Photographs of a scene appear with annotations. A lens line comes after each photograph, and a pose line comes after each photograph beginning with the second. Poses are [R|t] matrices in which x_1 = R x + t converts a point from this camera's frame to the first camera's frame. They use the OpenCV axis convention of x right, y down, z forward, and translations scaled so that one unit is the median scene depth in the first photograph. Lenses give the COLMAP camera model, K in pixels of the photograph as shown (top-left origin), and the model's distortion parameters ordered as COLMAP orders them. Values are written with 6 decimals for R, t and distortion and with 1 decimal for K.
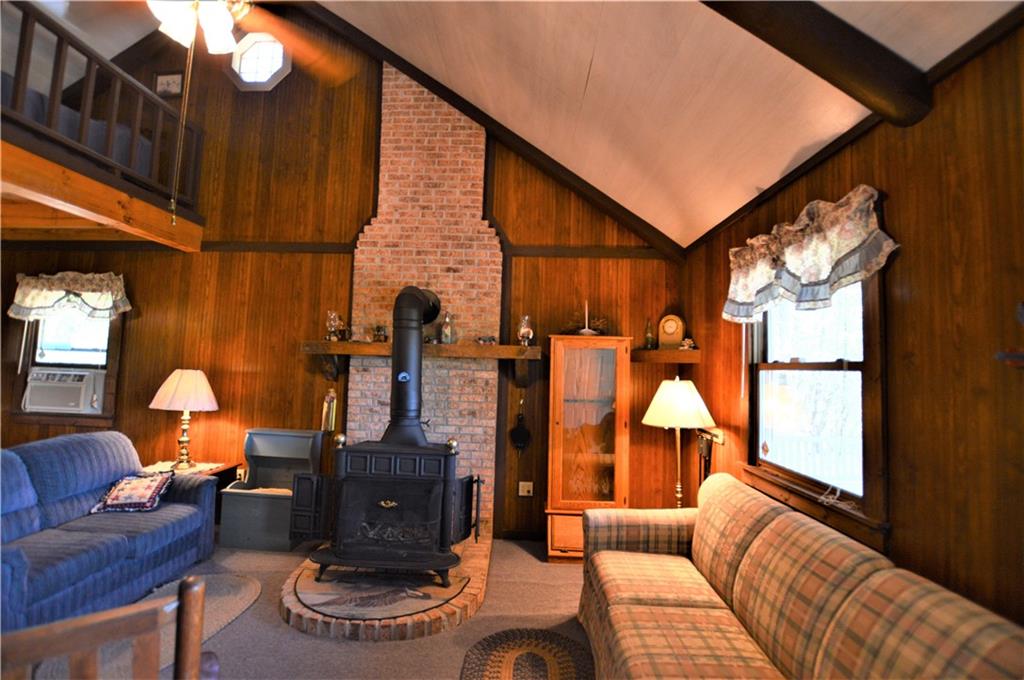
lens RADIAL K [[455.4, 0, 512.1], [0, 455.4, 332.1], [0, 0, 1]] dist [-0.034600, 0.004223]
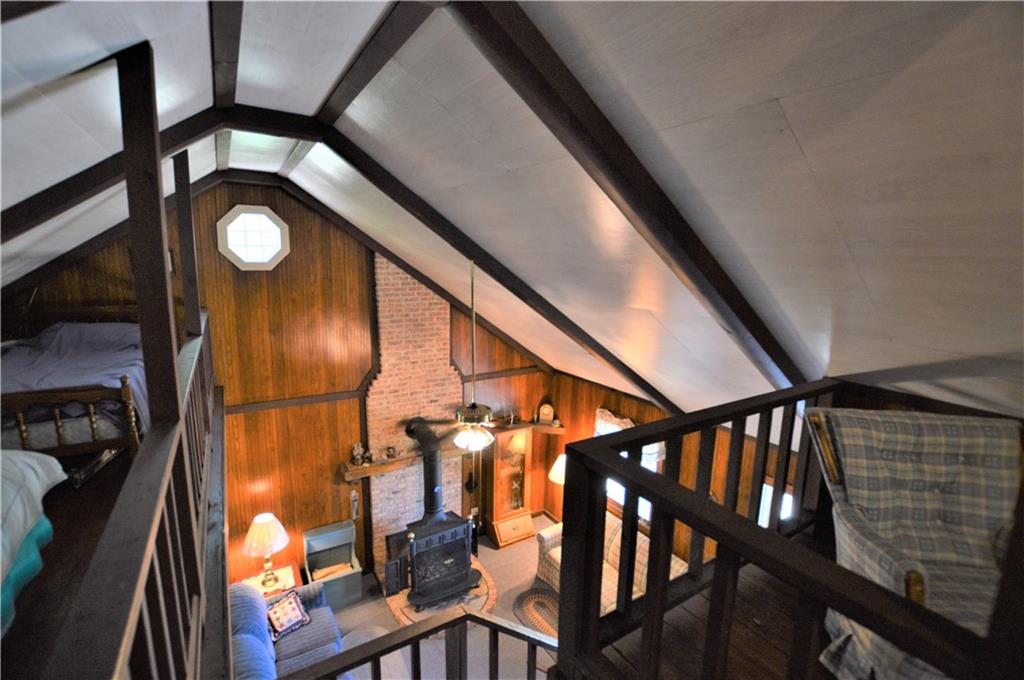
lens RADIAL K [[455.4, 0, 513.0], [0, 455.4, 333.1], [0, 0, 1]] dist [-0.034600, 0.004223]
pose [[0.830929, -0.097896, 0.547699, -0.718064], [-0.041336, 0.970816, 0.236235, -0.724532], [-0.554842, -0.218934, 0.802632, -0.325093]]
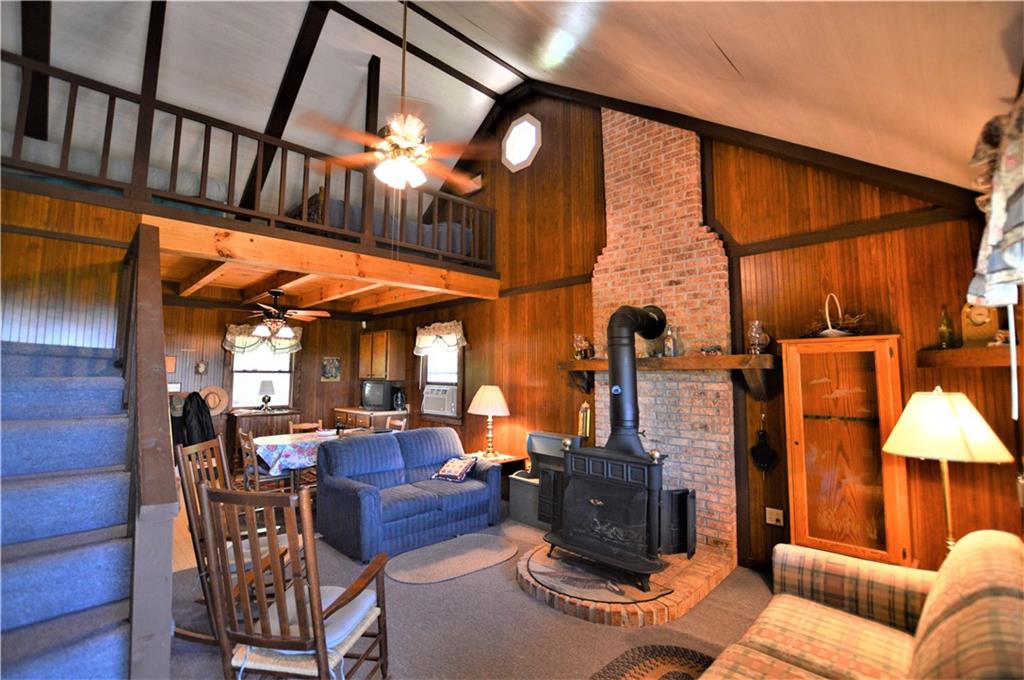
lens RADIAL K [[455.4, 0, 512.1], [0, 455.4, 330.8], [0, 0, 1]] dist [-0.034600, 0.004223]
pose [[0.721392, -0.091400, -0.686469, 0.284545], [0.070811, 0.995792, -0.058172, 0.002278], [0.688898, -0.006644, 0.724828, 0.025327]]
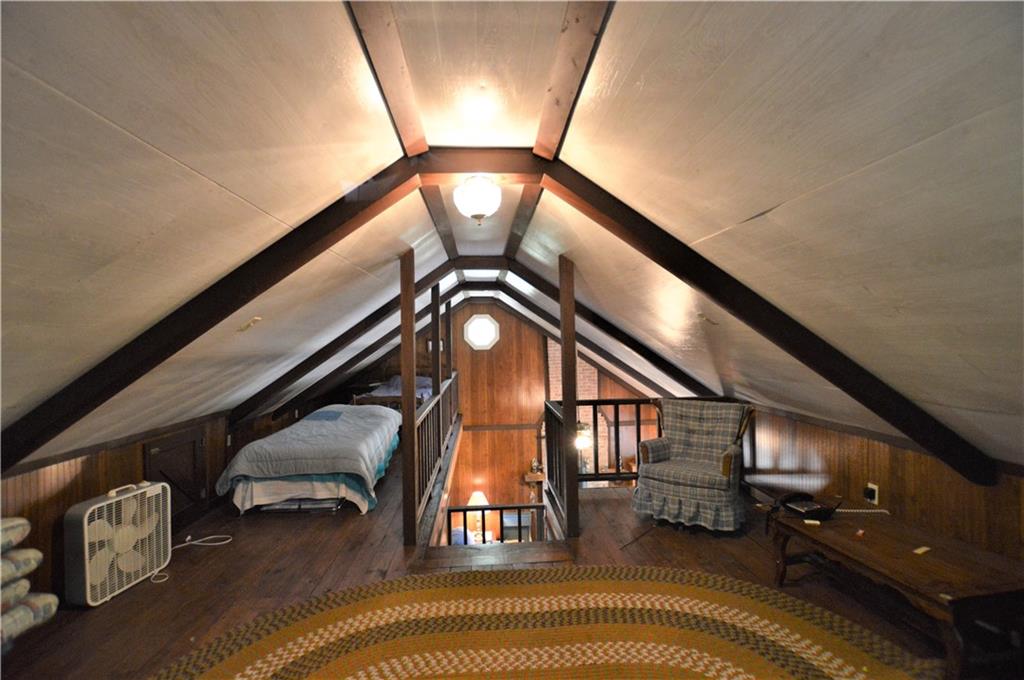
lens RADIAL K [[455.4, 0, 512.4], [0, 455.4, 337.5], [0, 0, 1]] dist [-0.034600, 0.004223]
pose [[0.994944, -0.044318, 0.090125, -0.660594], [0.037804, 0.996634, 0.072748, -0.786245], [-0.093046, -0.068973, 0.993270, -1.123809]]
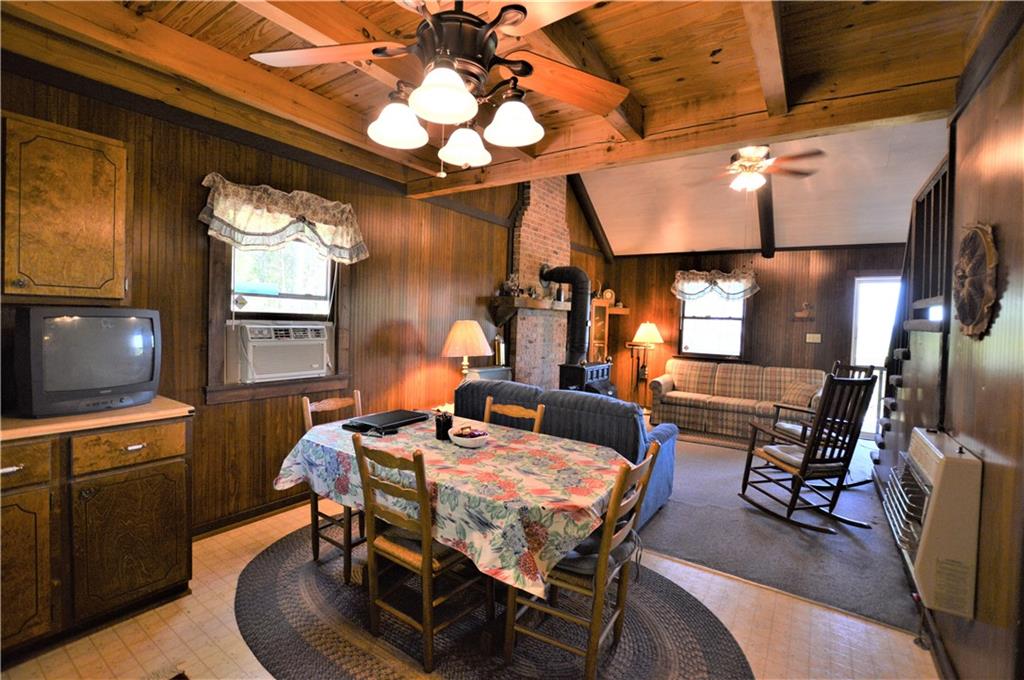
lens RADIAL K [[455.4, 0, 511.4], [0, 455.4, 333.5], [0, 0, 1]] dist [-0.034600, 0.004223]
pose [[0.540182, -0.036357, 0.840763, -1.482854], [-0.083585, 0.991808, 0.096591, -0.002619], [-0.837387, -0.122452, 0.532718, 0.277318]]
